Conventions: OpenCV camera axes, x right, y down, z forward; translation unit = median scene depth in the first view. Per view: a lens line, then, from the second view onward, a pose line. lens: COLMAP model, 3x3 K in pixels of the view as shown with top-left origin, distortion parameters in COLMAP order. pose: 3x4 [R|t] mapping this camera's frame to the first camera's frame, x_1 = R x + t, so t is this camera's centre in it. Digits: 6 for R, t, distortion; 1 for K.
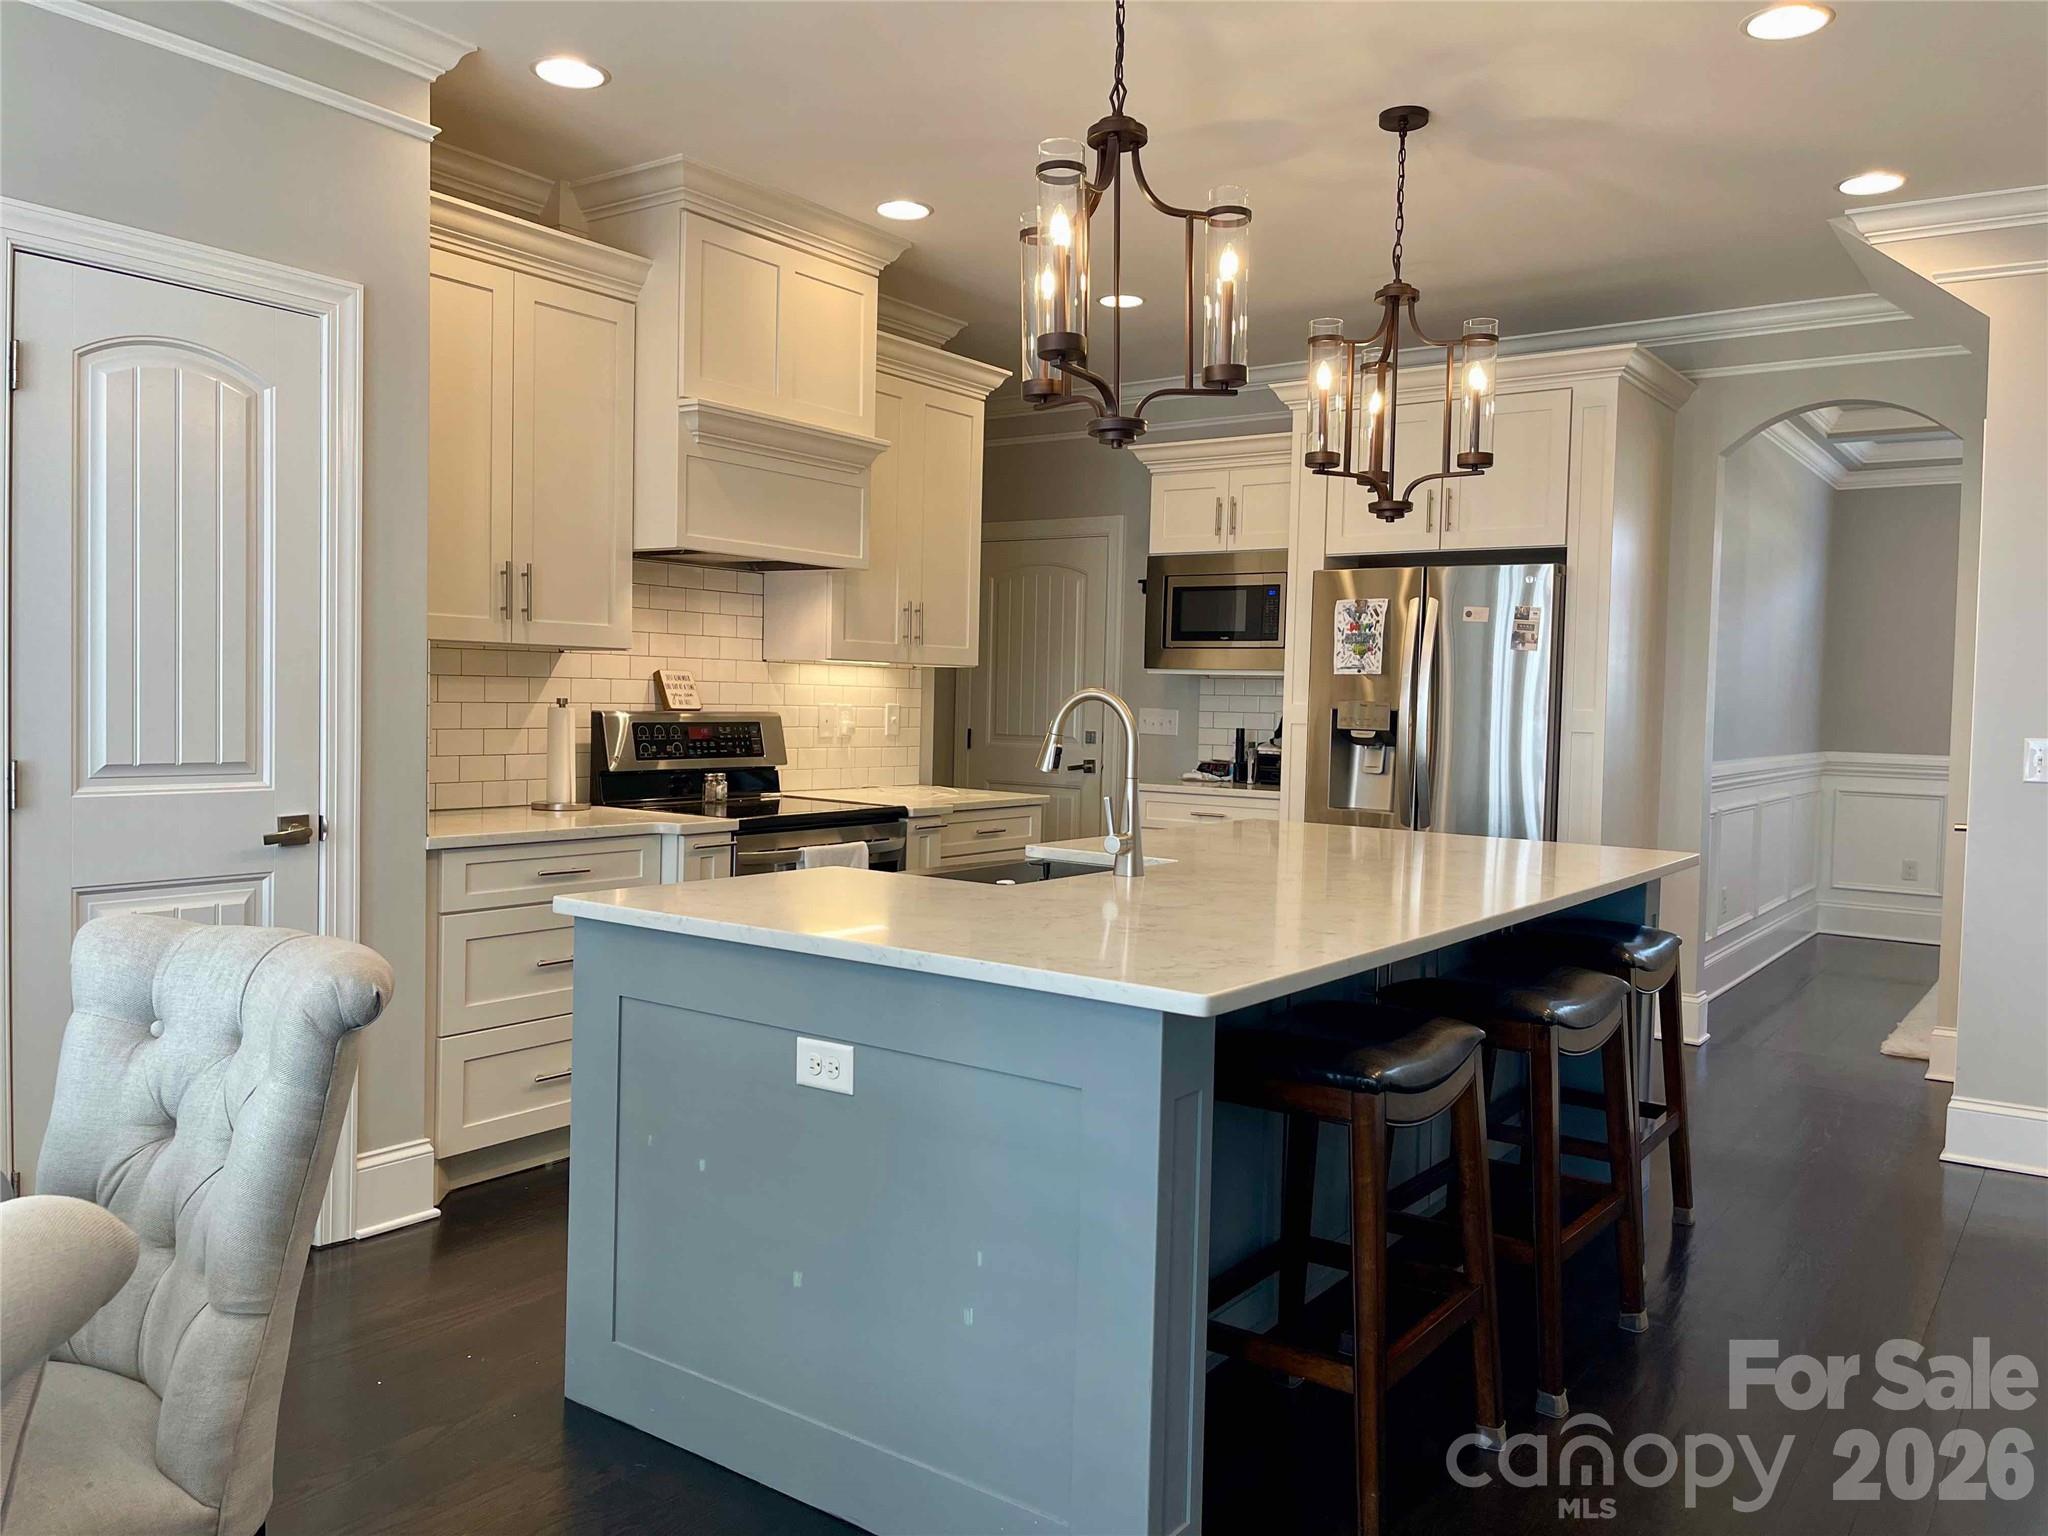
lens RADIAL K [[1564.8, 0, 1030.7], [0, 1564.8, 770.0], [0, 0, 1]] dist [0.032331, -0.006095]
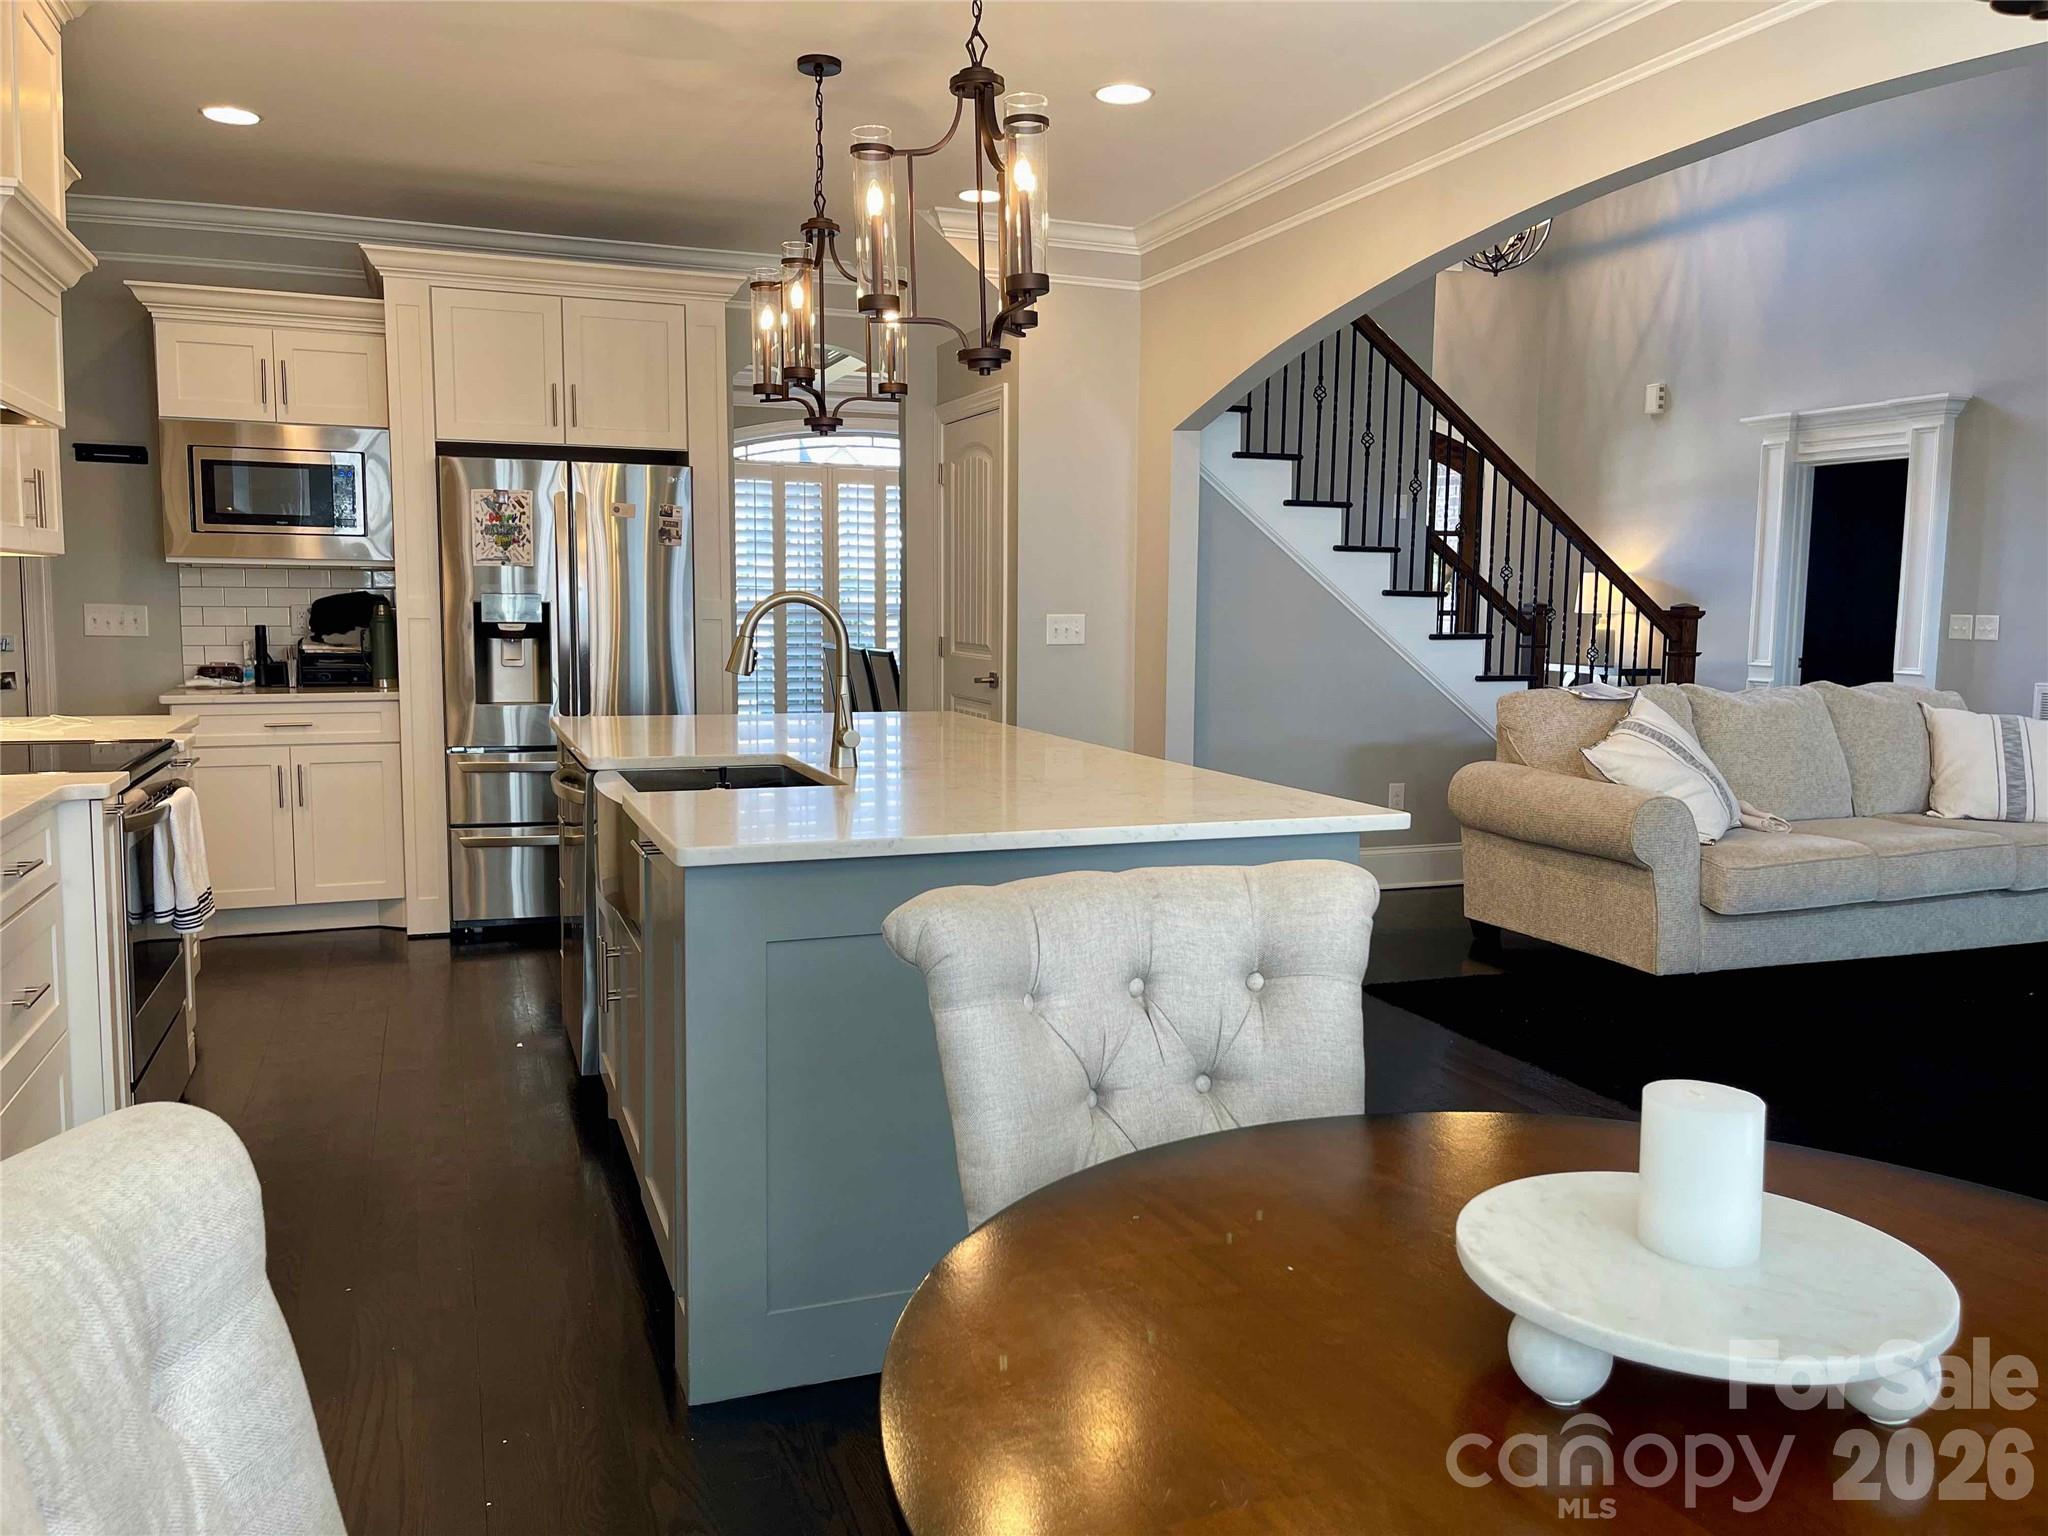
lens RADIAL K [[1572.3, 0, 1016.7], [0, 1572.3, 769.2], [0, 0, 1]] dist [0.098406, -0.128615]
pose [[0.557710, -0.107532, 0.823041, -0.455598], [0.047135, 0.994076, 0.097939, -0.016890], [-0.828697, -0.015828, 0.559474, 0.171071]]
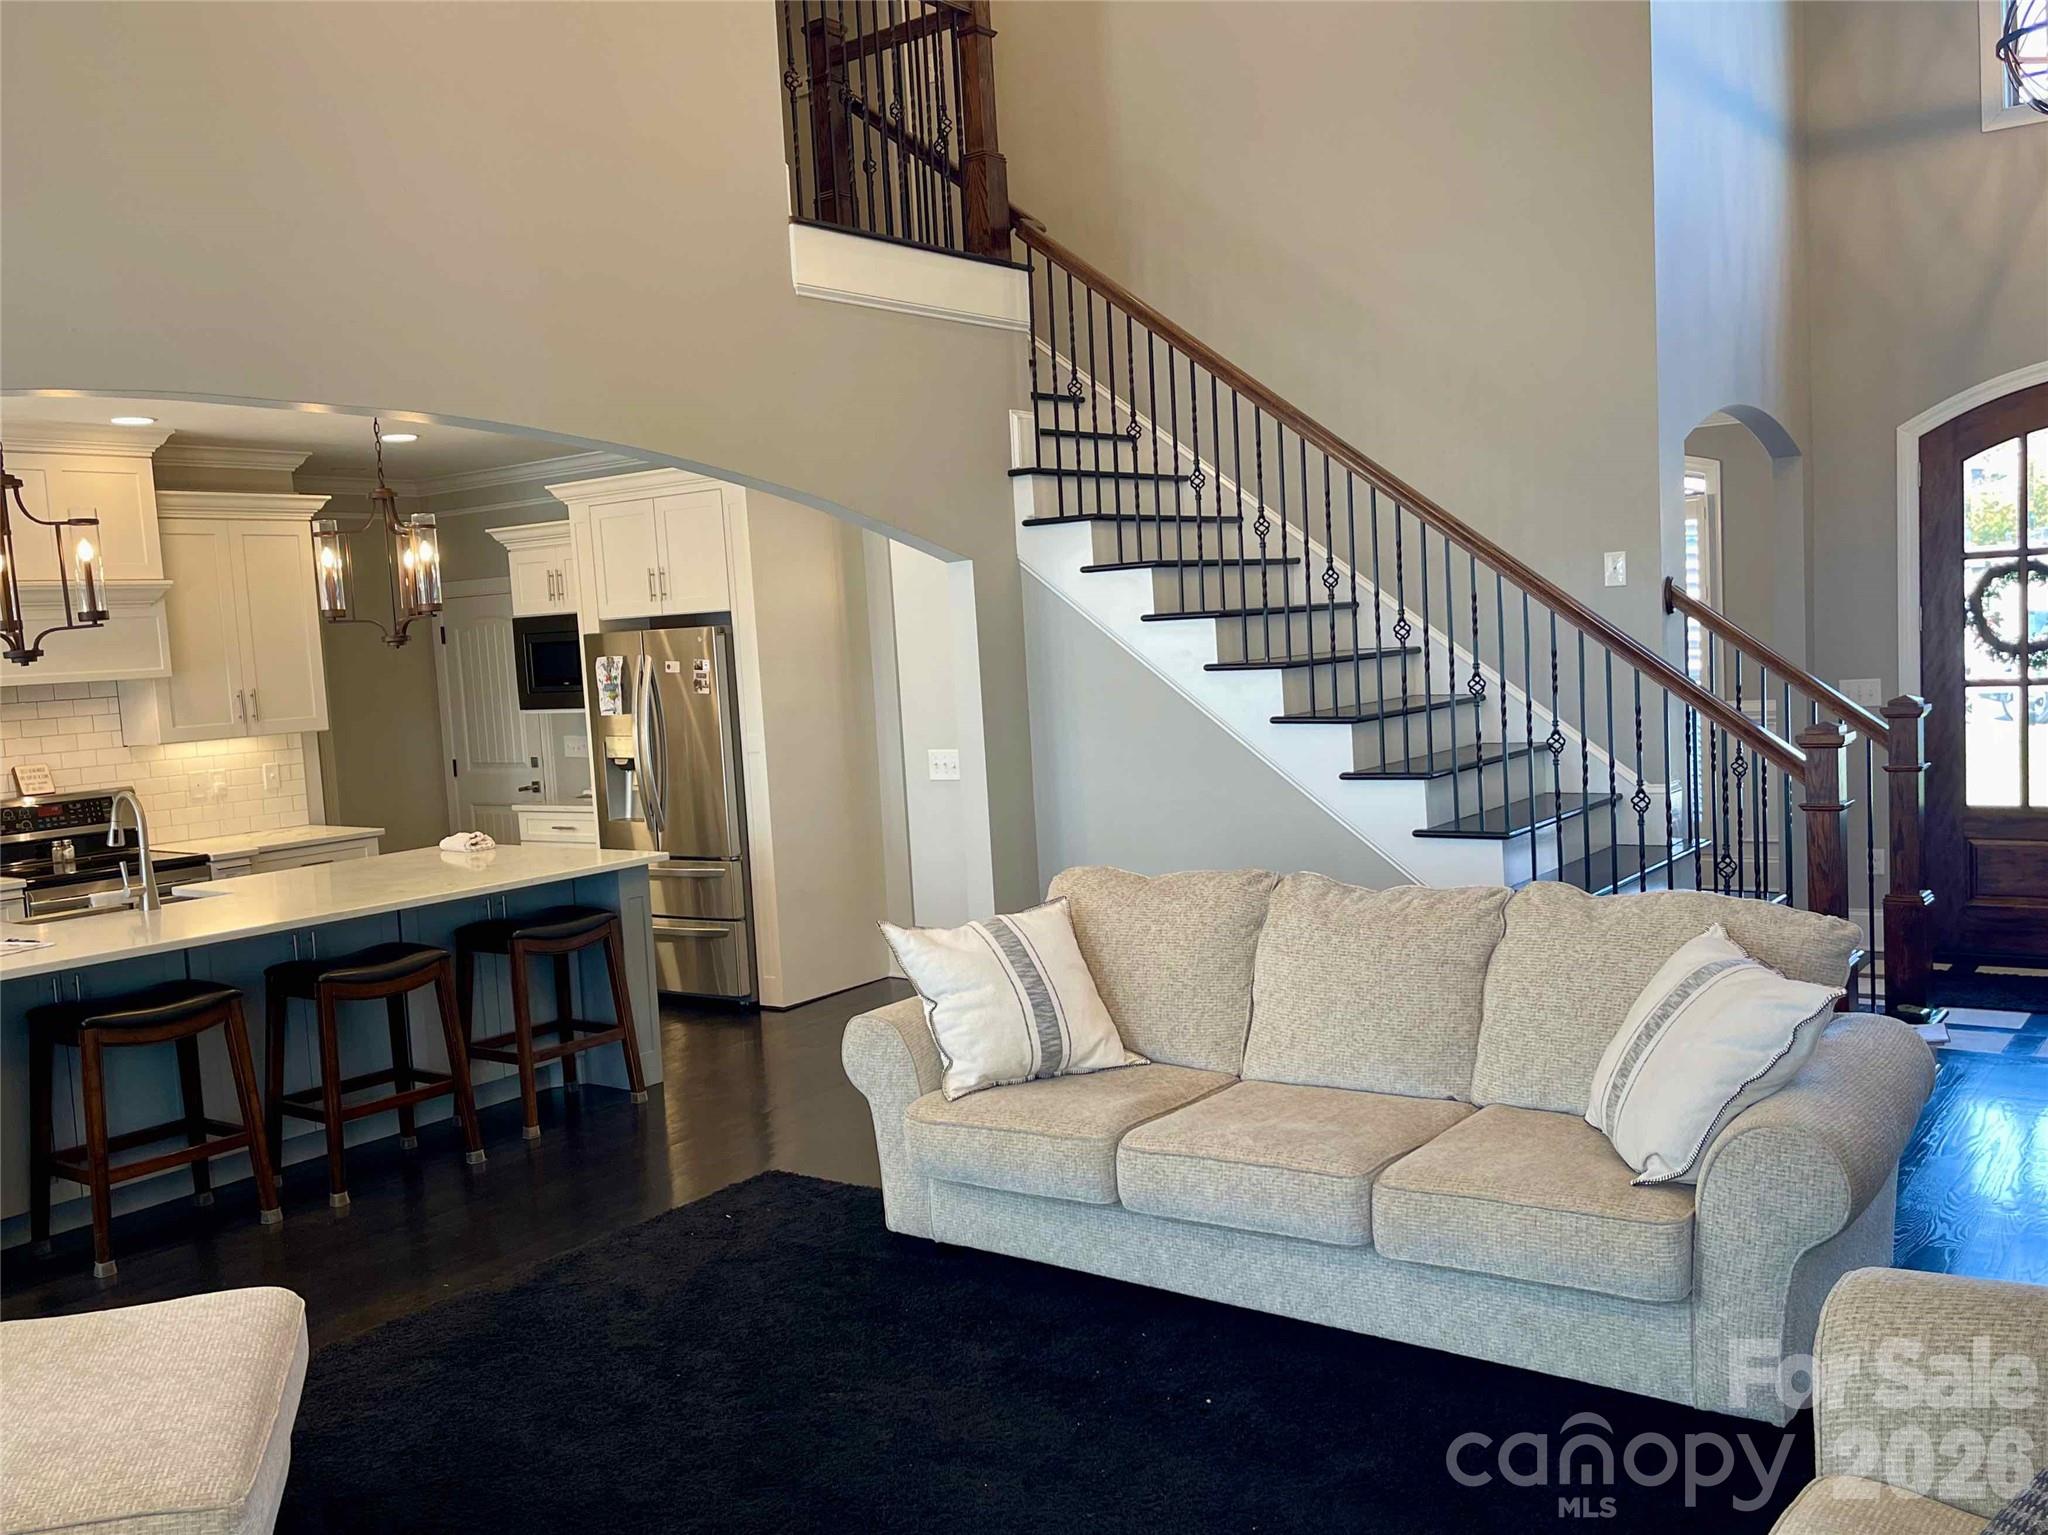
lens RADIAL K [[1810.6, 0, 1021.5], [0, 1810.6, 812.0], [0, 0, 1]] dist [0.094708, -0.104217]
pose [[0.996143, -0.079266, -0.037635, 0.598513], [0.081151, 0.995369, 0.051535, -0.032577], [0.033376, -0.054391, 0.997962, -0.482580]]
